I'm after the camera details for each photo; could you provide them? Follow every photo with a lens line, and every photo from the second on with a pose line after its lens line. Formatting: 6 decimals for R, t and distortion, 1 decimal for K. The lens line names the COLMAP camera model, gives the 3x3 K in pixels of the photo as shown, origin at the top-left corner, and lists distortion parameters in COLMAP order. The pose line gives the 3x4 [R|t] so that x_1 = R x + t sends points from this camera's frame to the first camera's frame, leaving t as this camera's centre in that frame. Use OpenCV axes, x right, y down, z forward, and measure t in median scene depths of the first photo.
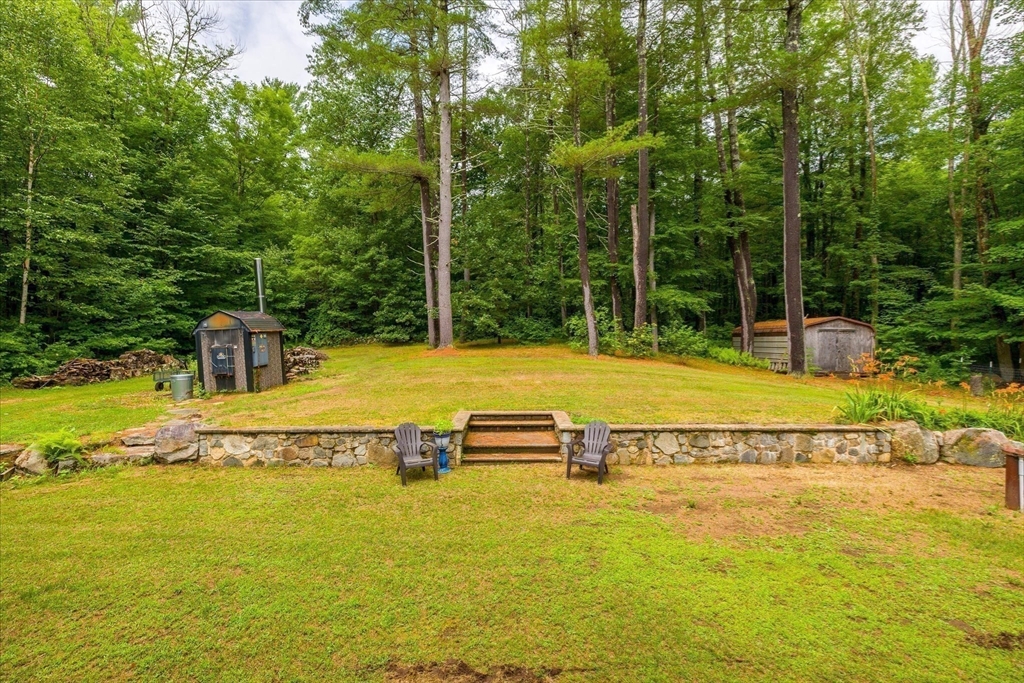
lens RADIAL K [[433.3, 0, 512.0], [0, 433.3, 341.7], [0, 0, 1]] dist [0.009306, -0.000348]
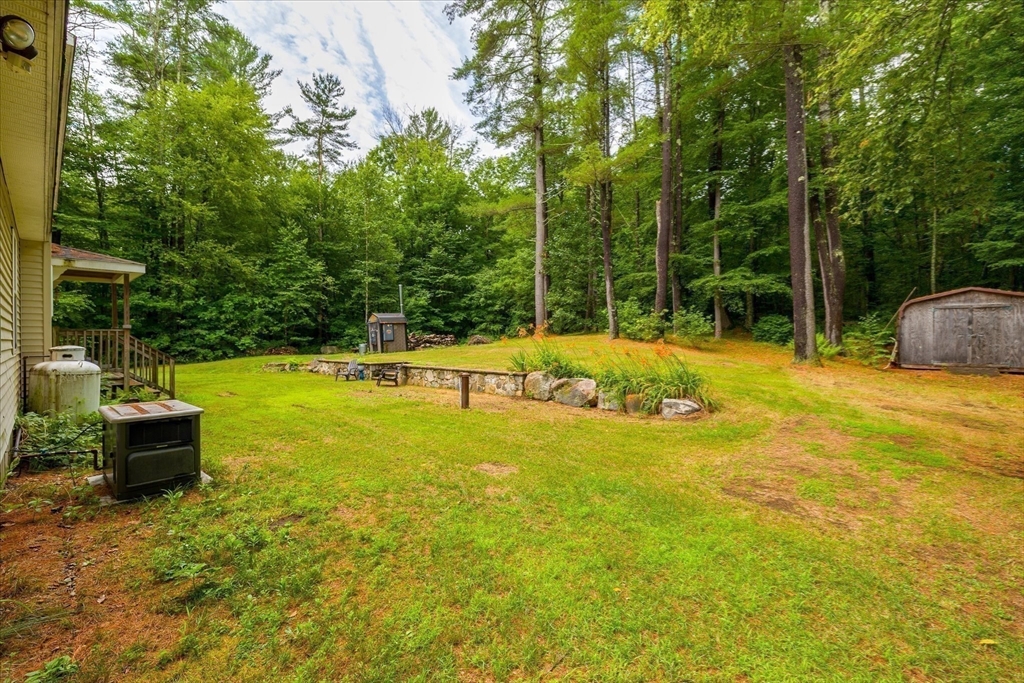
lens RADIAL K [[433.3, 0, 511.8], [0, 433.3, 340.6], [0, 0, 1]] dist [0.009306, -0.000348]
pose [[0.735713, 0.003036, -0.677287, 0.679858], [-0.004991, 0.999987, -0.000939, 0.033291], [0.677276, 0.004071, 0.735718, -0.033673]]
